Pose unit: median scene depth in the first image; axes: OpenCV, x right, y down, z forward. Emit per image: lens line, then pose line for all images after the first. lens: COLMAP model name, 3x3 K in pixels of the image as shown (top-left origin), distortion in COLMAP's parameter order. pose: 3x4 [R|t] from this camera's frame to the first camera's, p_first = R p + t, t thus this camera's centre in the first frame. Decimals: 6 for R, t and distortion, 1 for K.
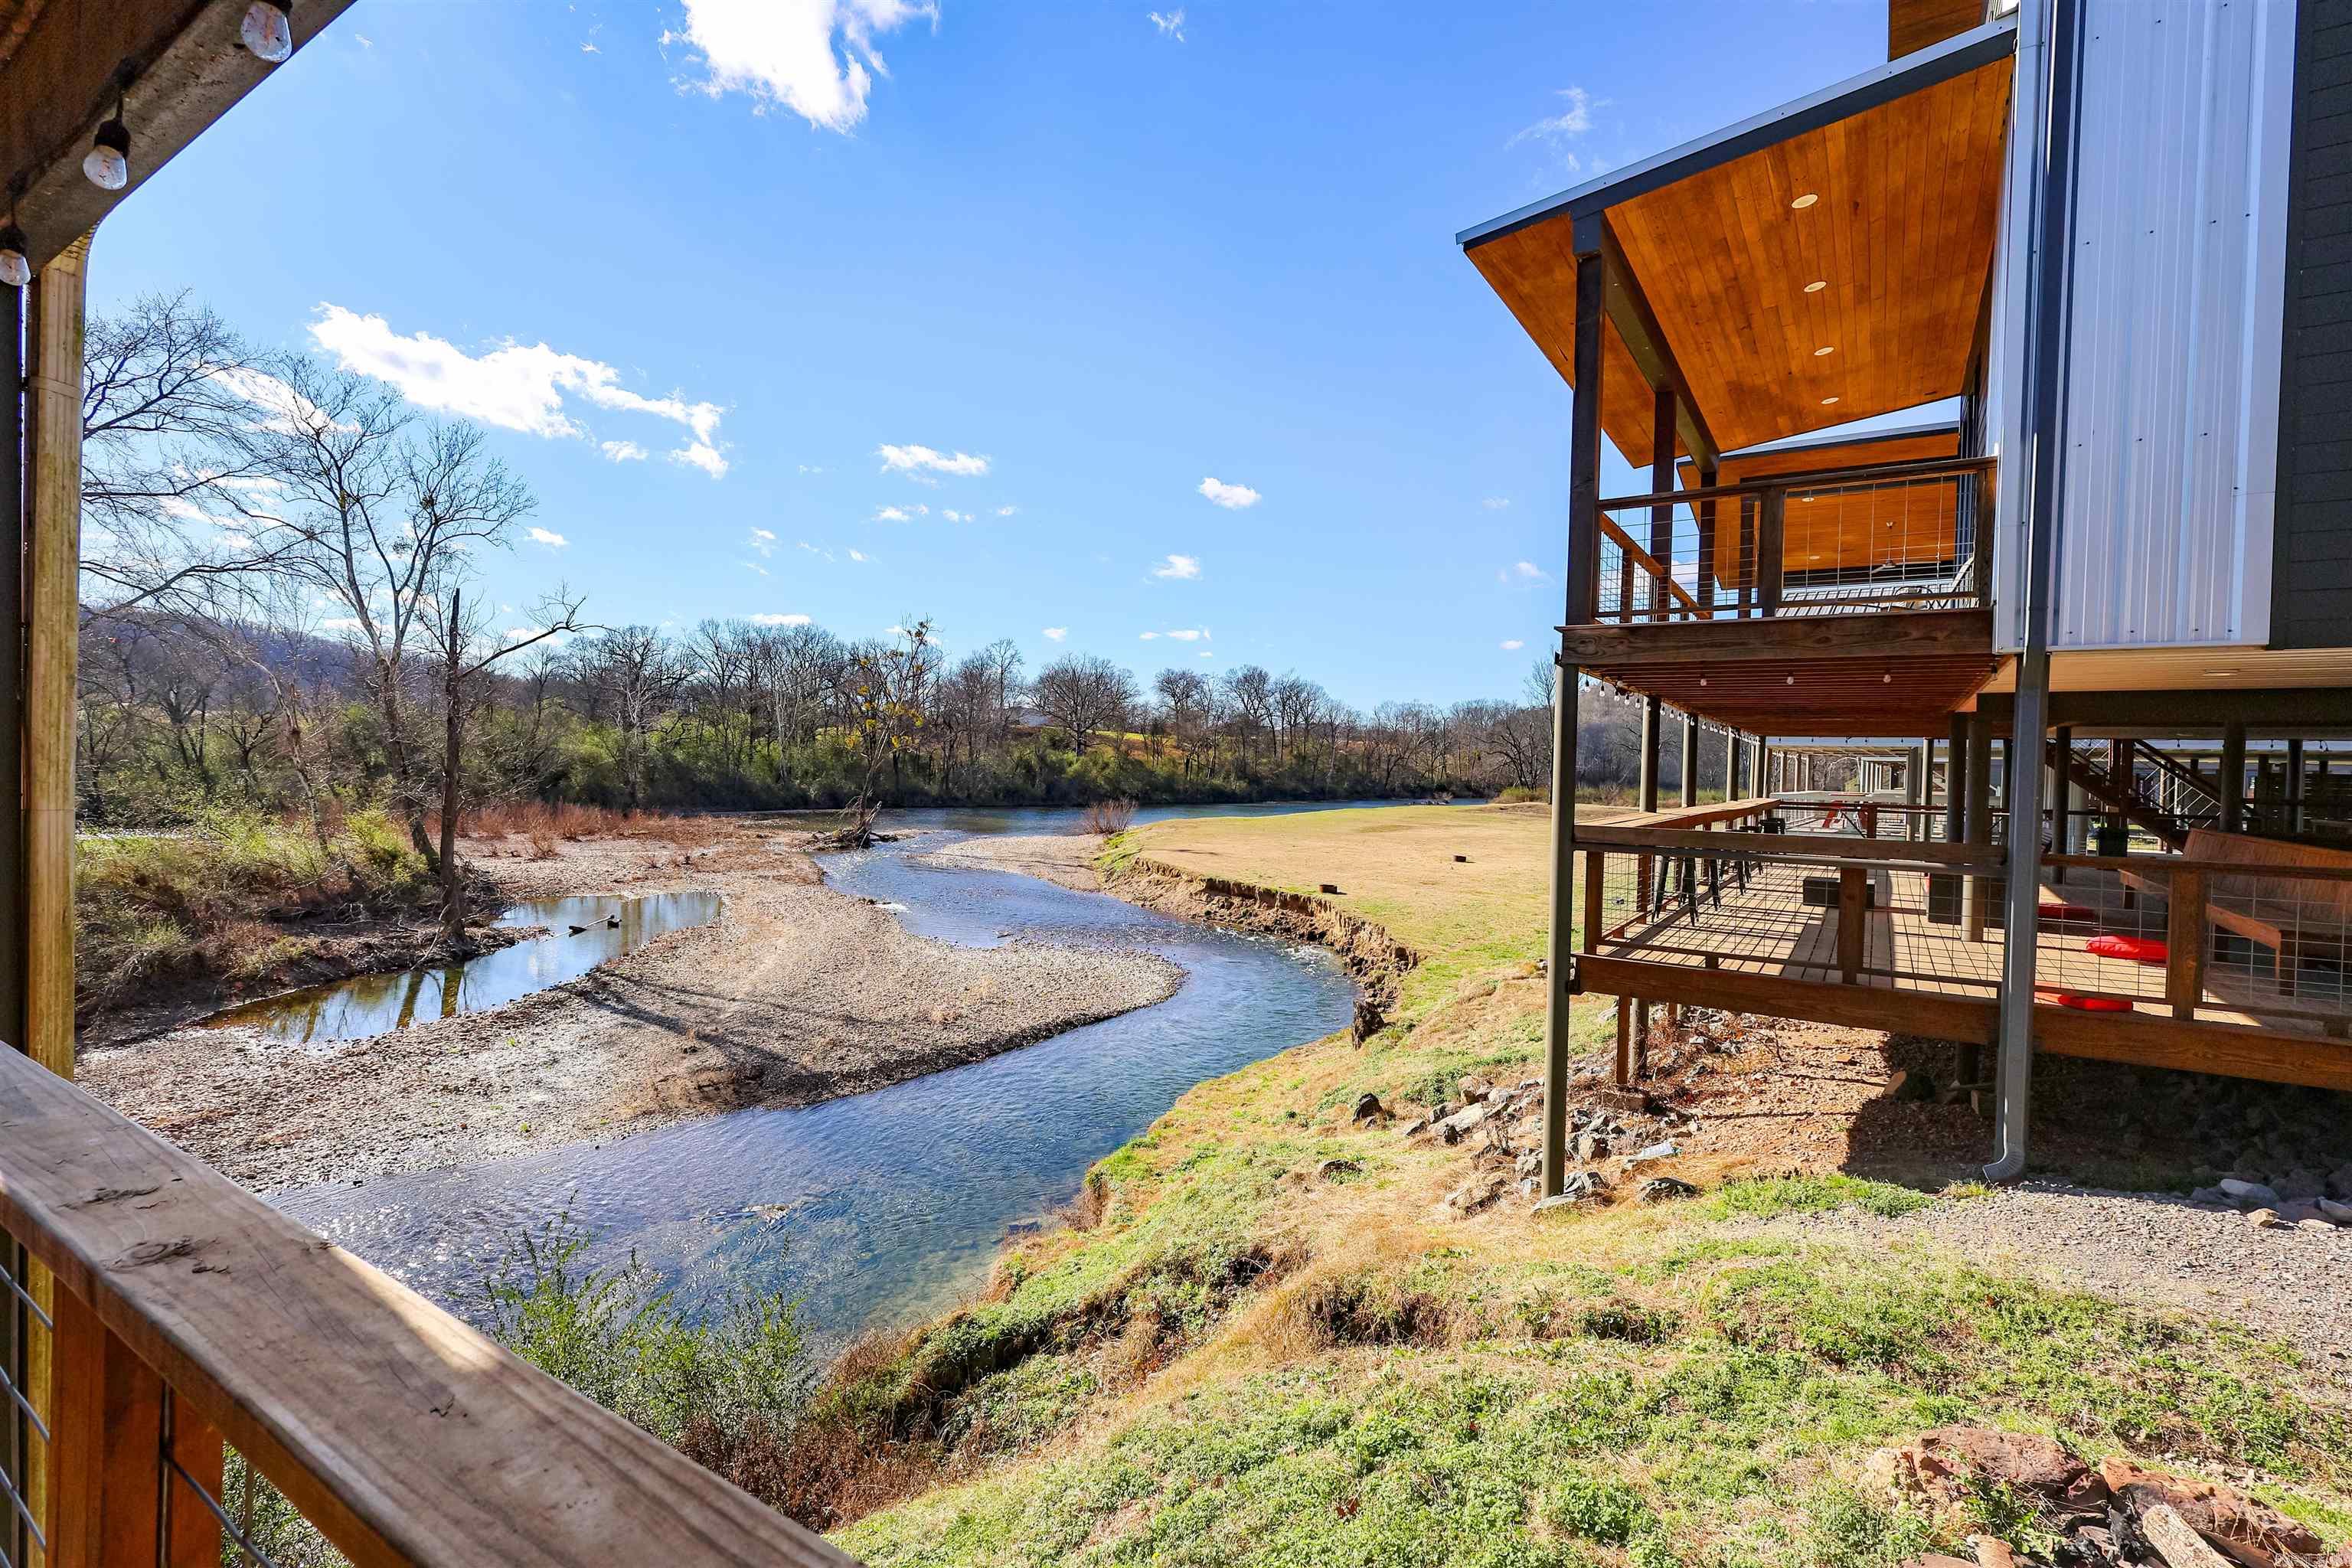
lens RADIAL K [[1080.9, 0, 1176.0], [0, 1080.9, 784.0], [0, 0, 1]] dist [-0.000177, 0.000581]
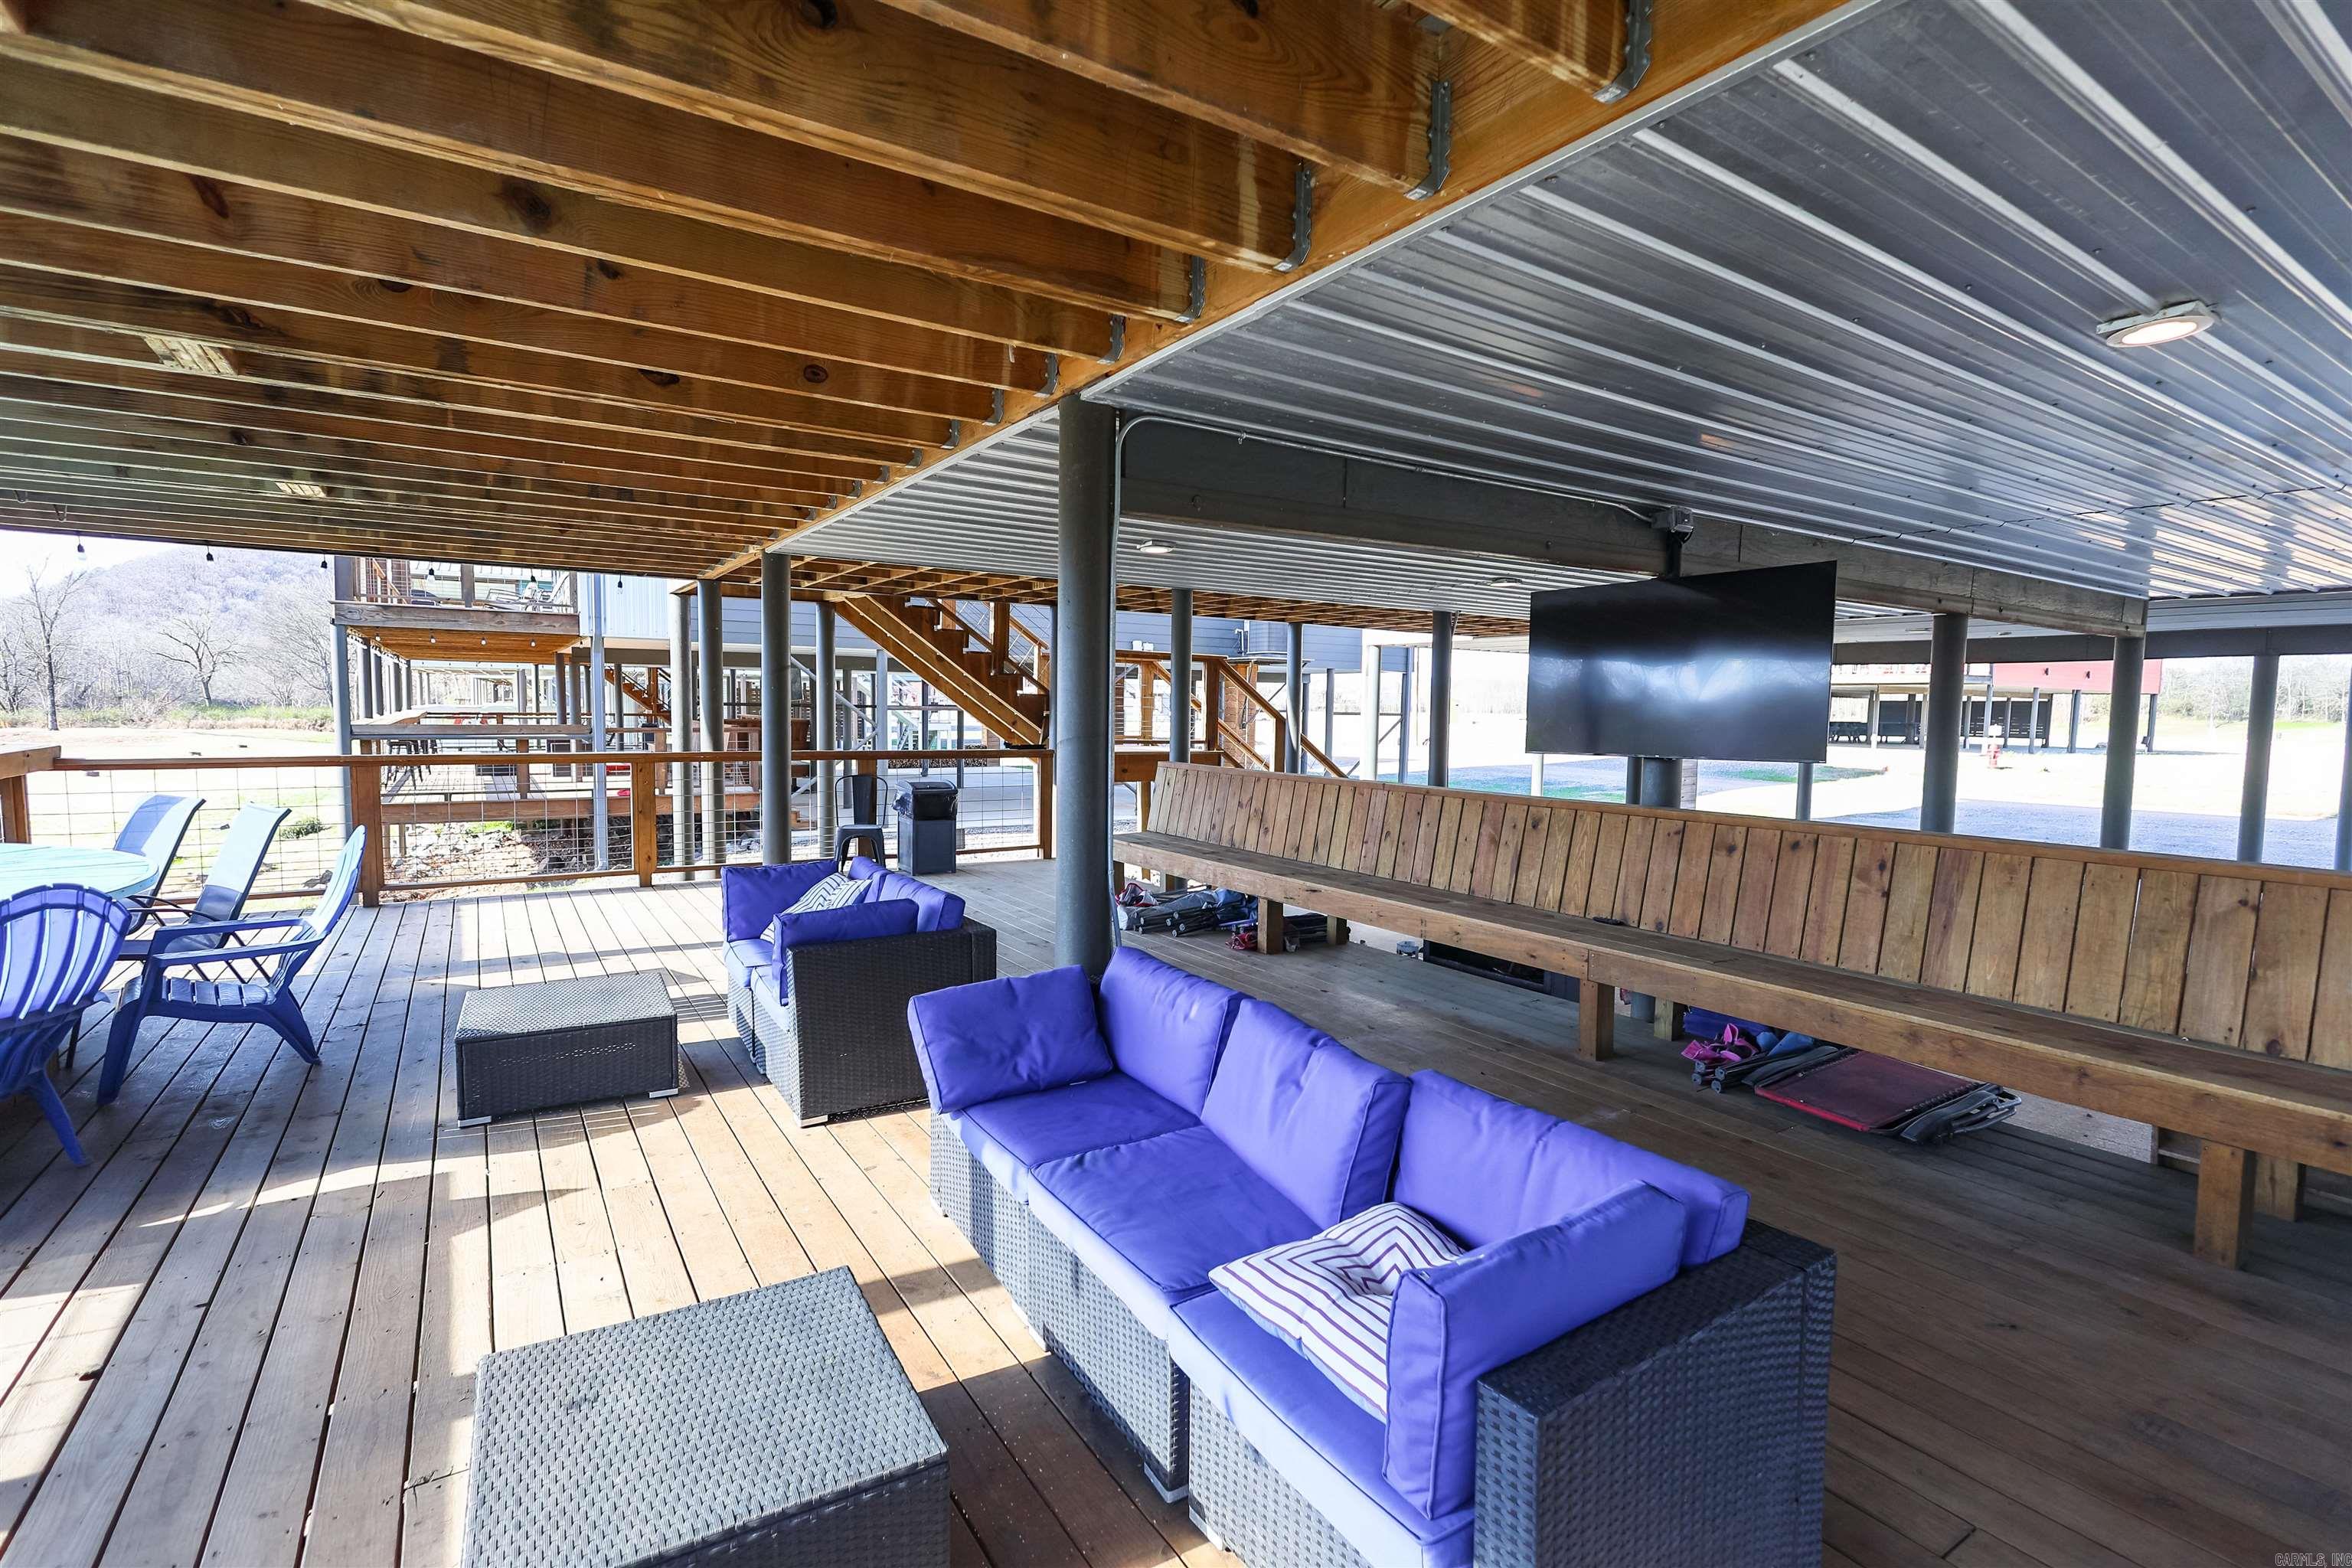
lens RADIAL K [[1080.9, 0, 1176.0], [0, 1080.9, 784.0], [0, 0, 1]] dist [-0.000177, 0.000581]
pose [[0.402064, -0.087014, 0.911468, -0.644100], [0.014437, 0.995953, 0.088711, 0.001675], [-0.915498, -0.022508, 0.401693, -0.815744]]
